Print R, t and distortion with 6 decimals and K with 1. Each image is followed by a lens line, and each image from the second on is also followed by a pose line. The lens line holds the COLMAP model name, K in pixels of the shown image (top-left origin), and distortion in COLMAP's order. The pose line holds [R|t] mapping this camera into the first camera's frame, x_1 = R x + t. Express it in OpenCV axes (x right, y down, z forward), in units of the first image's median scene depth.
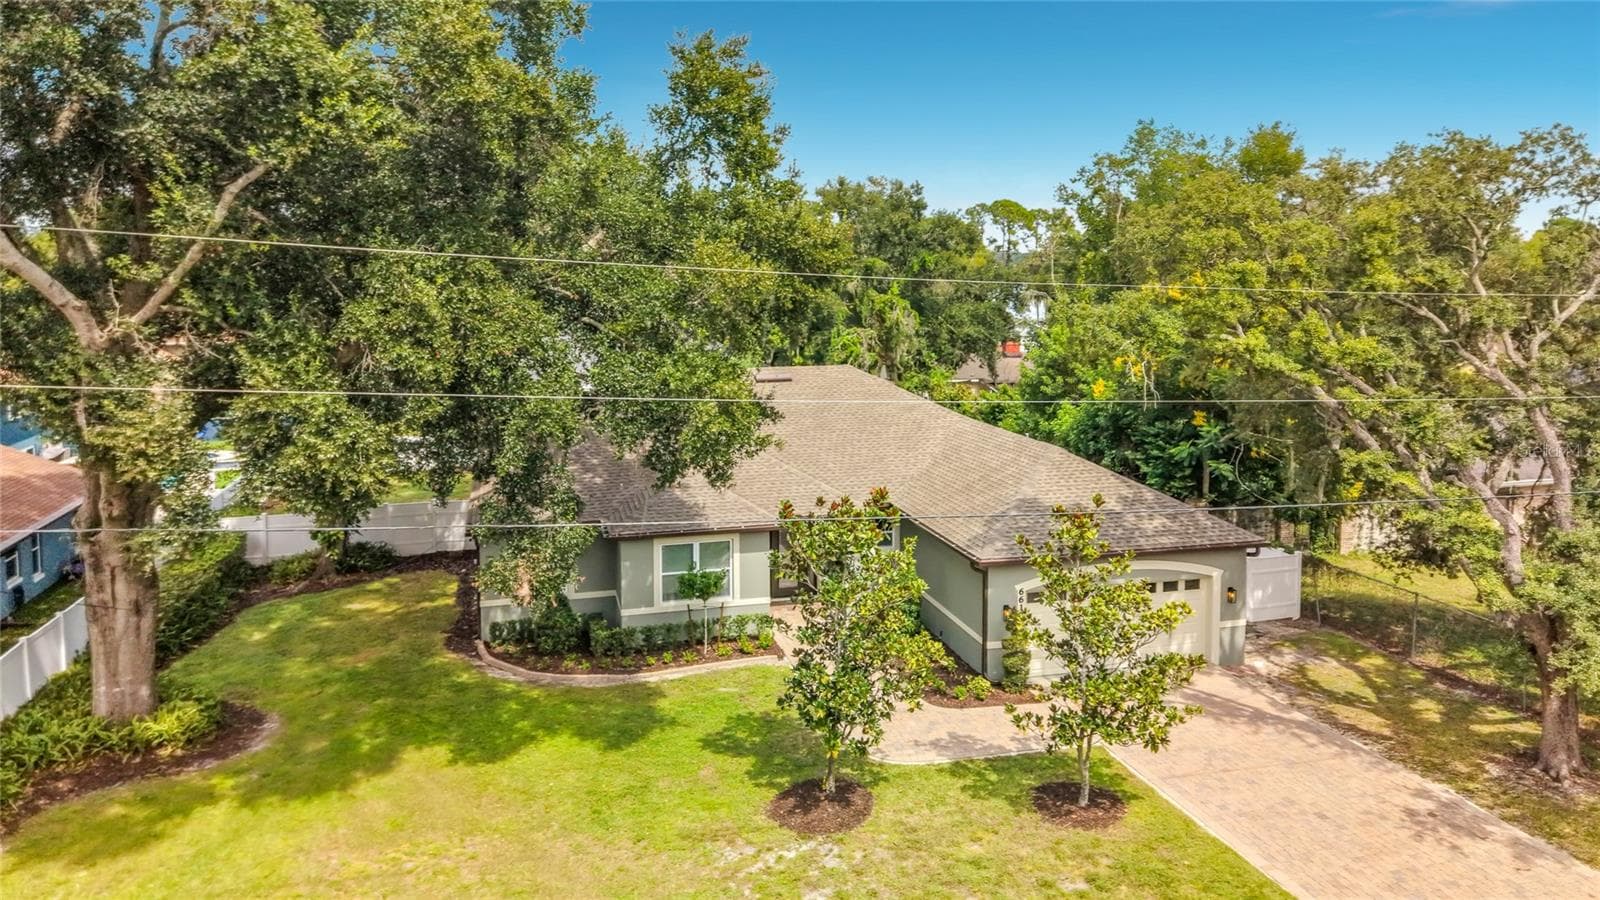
lens RADIAL K [[1107.4, 0, 799.5], [0, 1107.4, 404.2], [0, 0, 1]] dist [0.031056, -0.027278]
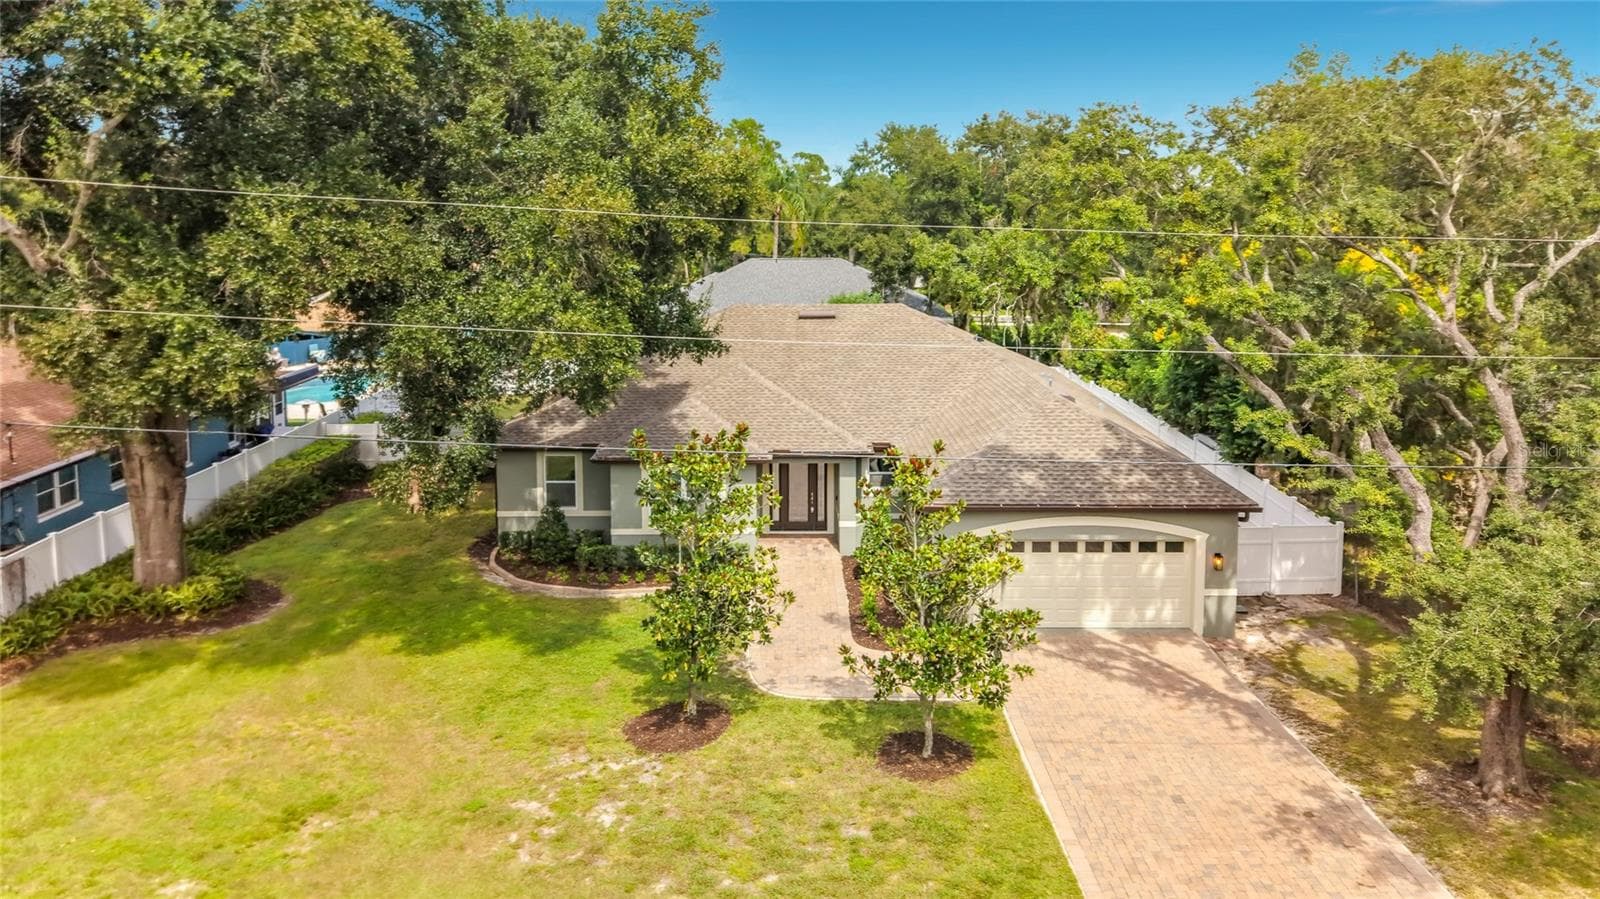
lens RADIAL K [[1111.2, 0, 821.8], [0, 1111.2, 359.8], [0, 0, 1]] dist [0.032157, -0.028240]
pose [[0.969583, 0.037566, -0.241861, 0.355498], [-0.033778, 0.999233, 0.019792, -0.003972], [0.242419, -0.011021, 0.970109, 0.027945]]
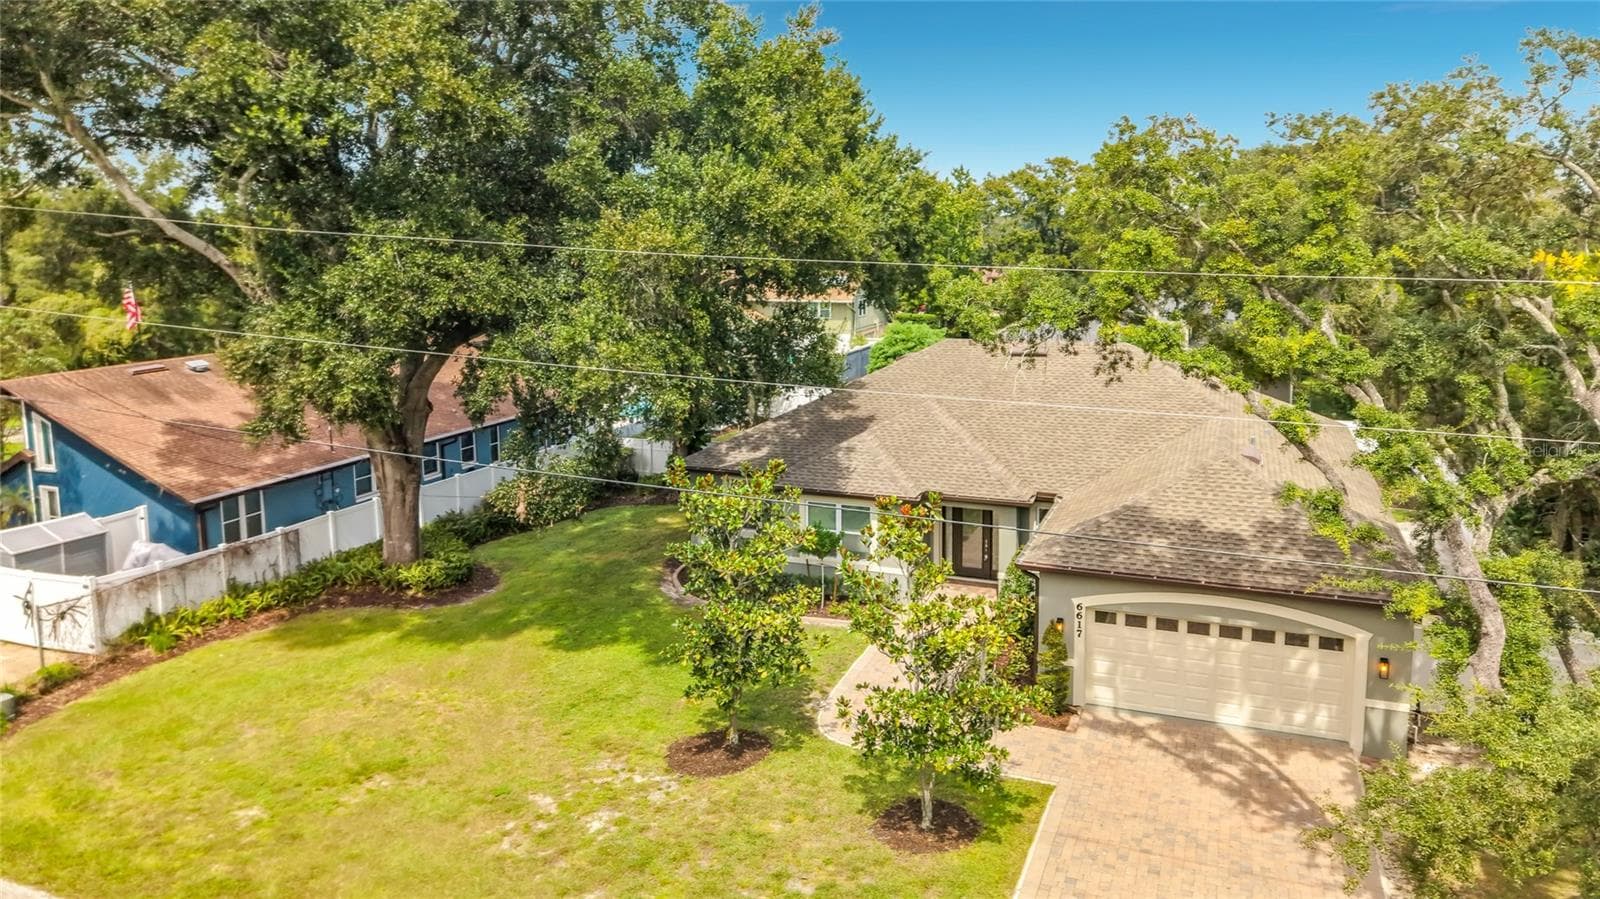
lens RADIAL K [[1116.9, 0, 834.8], [0, 1116.9, 439.1], [0, 0, 1]] dist [0.031762, -0.030147]
pose [[0.806257, 0.105790, -0.582030, 0.639503], [-0.069858, 0.994022, 0.083903, -0.028752], [0.587427, -0.026988, 0.808827, 0.195664]]
